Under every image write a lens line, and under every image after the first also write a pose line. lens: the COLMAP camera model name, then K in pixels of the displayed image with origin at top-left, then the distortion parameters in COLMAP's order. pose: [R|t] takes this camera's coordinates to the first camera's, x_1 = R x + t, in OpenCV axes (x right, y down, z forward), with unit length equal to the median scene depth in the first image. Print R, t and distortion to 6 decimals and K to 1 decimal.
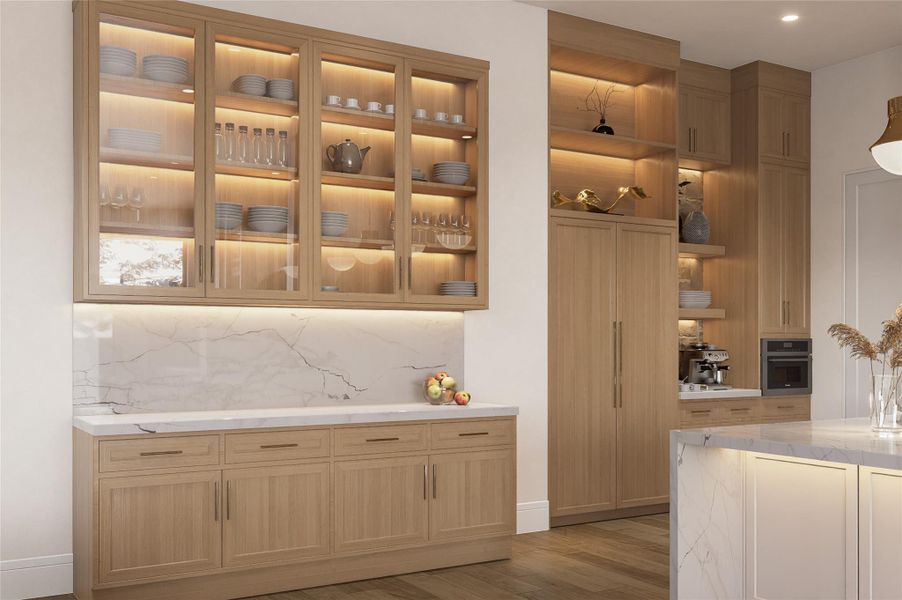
lens RADIAL K [[841.5, 0, 450.4], [0, 841.5, 342.6], [0, 0, 1]] dist [-0.004530, -0.004356]
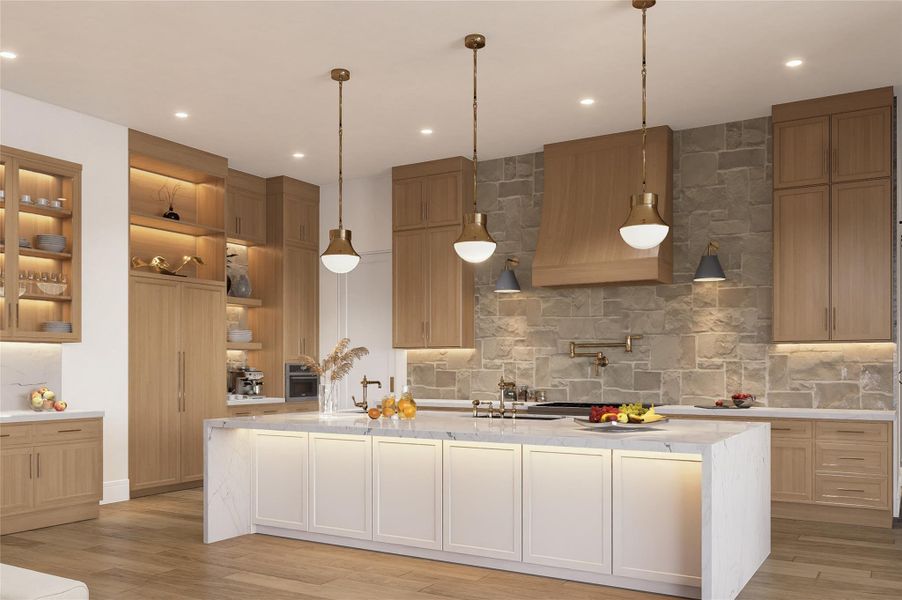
lens RADIAL K [[767.5, 0, 451.9], [0, 767.5, 366.7], [0, 0, 1]] dist [-0.001983, -0.008835]
pose [[0.880424, -0.000469, 0.474187, -0.014568], [0.000436, 1.000000, 0.000181, 0.000948], [-0.474187, 0.000048, 0.880424, -0.363281]]
